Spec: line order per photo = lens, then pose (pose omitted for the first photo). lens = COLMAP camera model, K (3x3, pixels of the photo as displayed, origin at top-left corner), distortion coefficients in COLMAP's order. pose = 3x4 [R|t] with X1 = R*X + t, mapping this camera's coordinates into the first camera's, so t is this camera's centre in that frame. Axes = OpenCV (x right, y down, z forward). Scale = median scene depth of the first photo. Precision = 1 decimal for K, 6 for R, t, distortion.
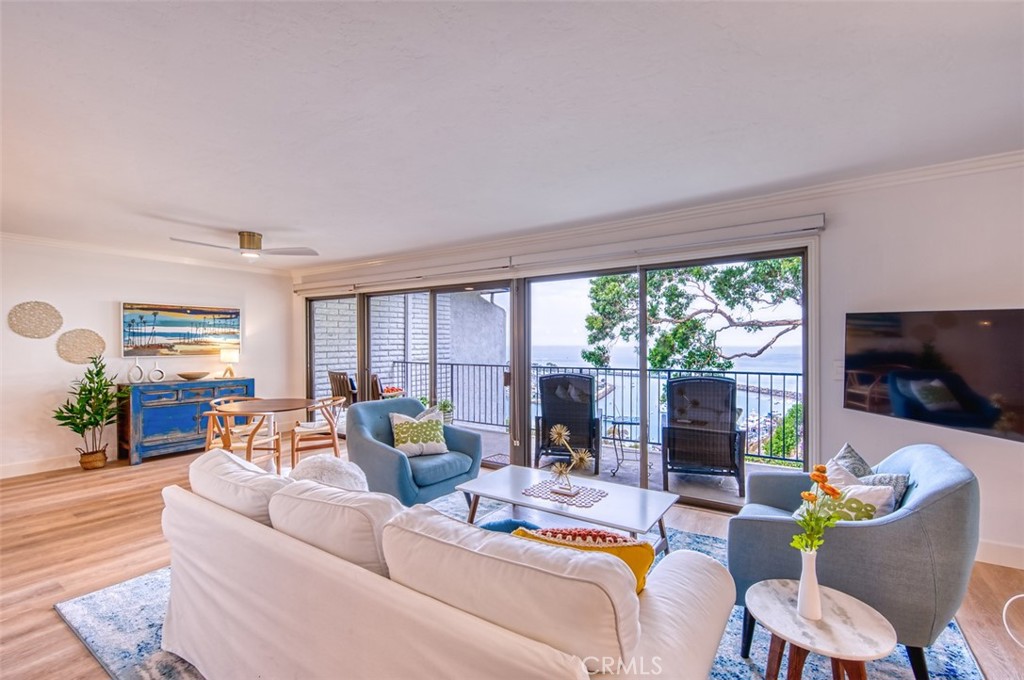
lens RADIAL K [[440.9, 0, 536.0], [0, 440.9, 346.6], [0, 0, 1]] dist [-0.006673, -0.003164]
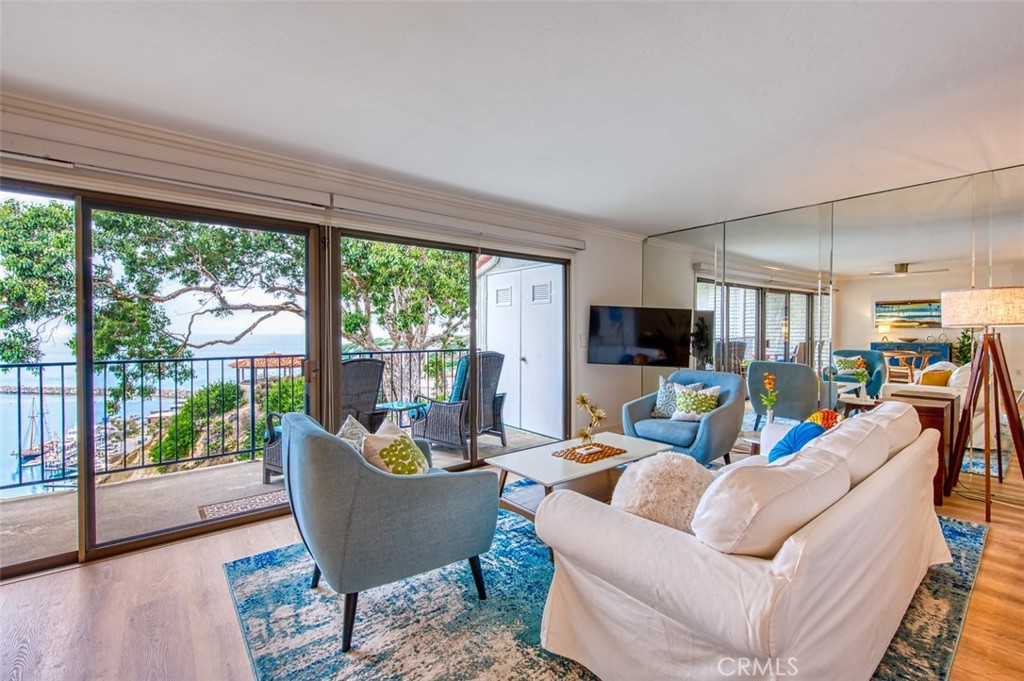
lens RADIAL K [[440.9, 0, 530.7], [0, 440.9, 339.6], [0, 0, 1]] dist [-0.006673, -0.003164]
pose [[0.300967, -0.016582, 0.953490, -0.186264], [0.007437, 0.999859, 0.015041, 0.005538], [-0.953606, 0.002565, 0.301048, 0.146104]]
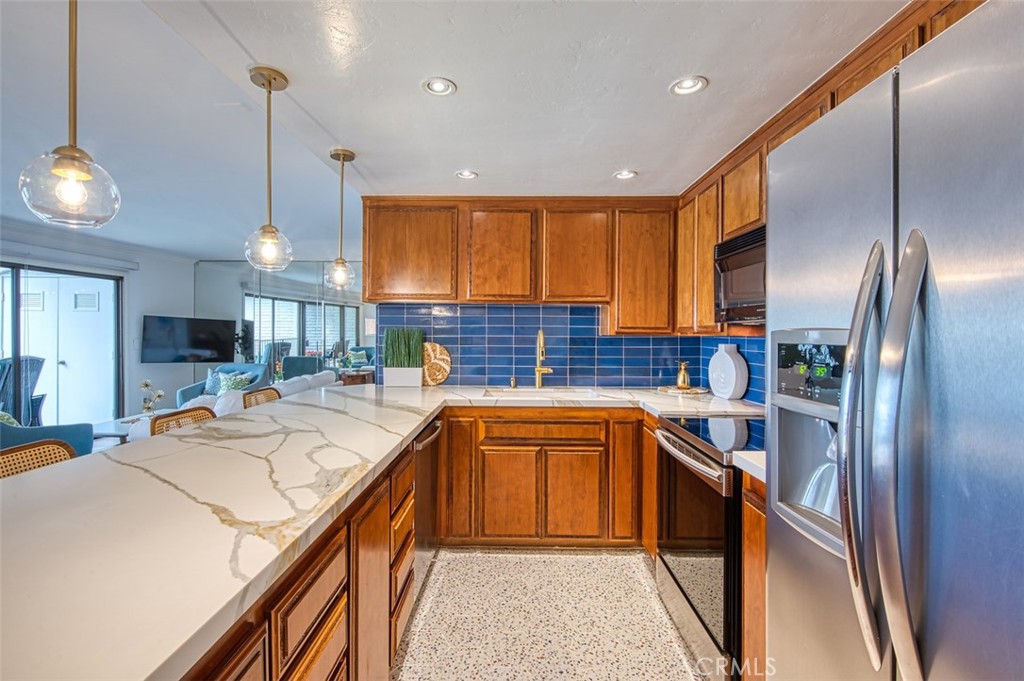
lens RADIAL K [[440.9, 0, 502.4], [0, 440.9, 336.7], [0, 0, 1]] dist [-0.006673, -0.003164]
pose [[-0.519398, -0.012183, 0.854445, -0.363910], [0.001481, 0.999884, 0.015157, -0.000552], [-0.854531, 0.009138, -0.519320, 0.131487]]
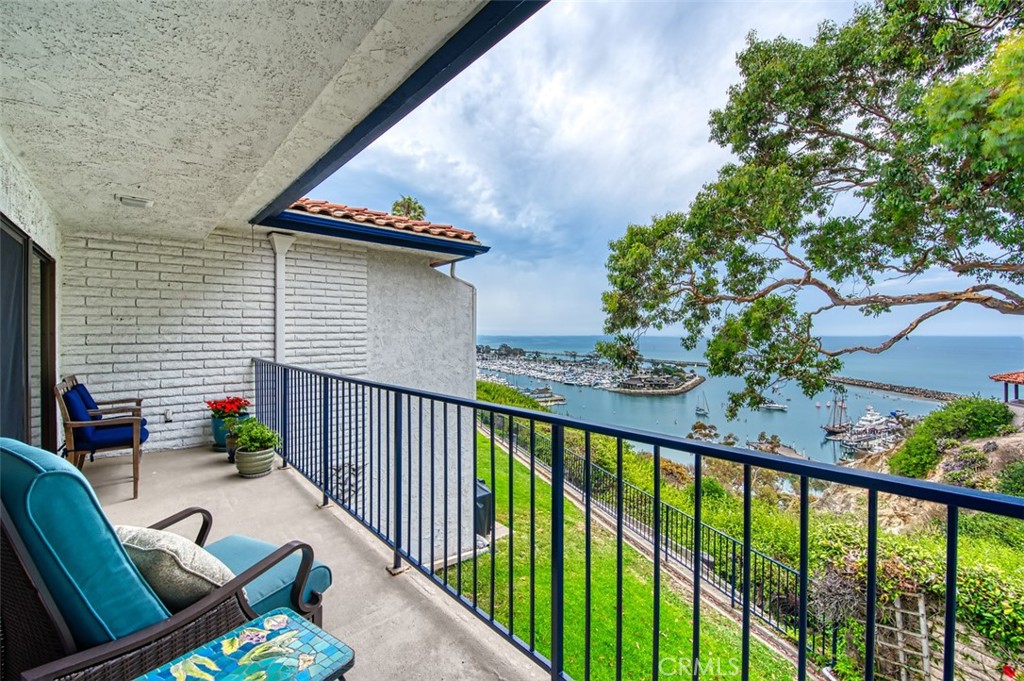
lens RADIAL K [[424.1, 0, 508.4], [0, 424.1, 333.3], [0, 0, 1]] dist [-0.029481, -0.000237]
pose [[0.965997, -0.000841, -0.258552, 0.135788], [-0.001292, 0.999967, -0.008079, -0.000024], [0.258550, 0.008138, 0.965964, 0.283701]]
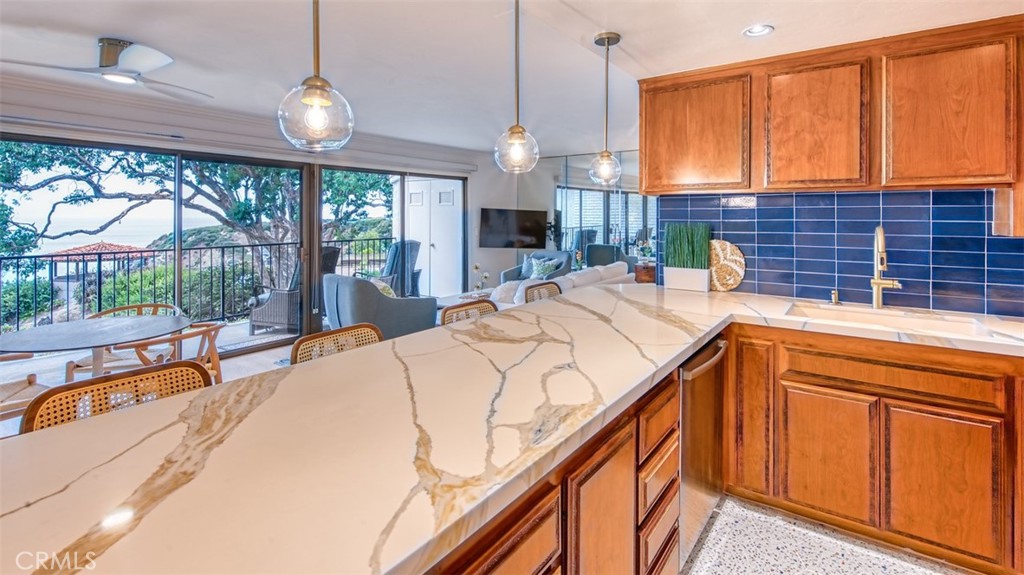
lens RADIAL K [[451.2, 0, 549.7], [0, 451.2, 214.7], [0, 0, 1]] dist [-0.004408, -0.002029]
pose [[0.024169, 0.004006, 0.999700, -0.349472], [0.006805, 0.999968, -0.004171, -0.004353], [-0.999685, 0.006904, 0.024141, 0.115820]]
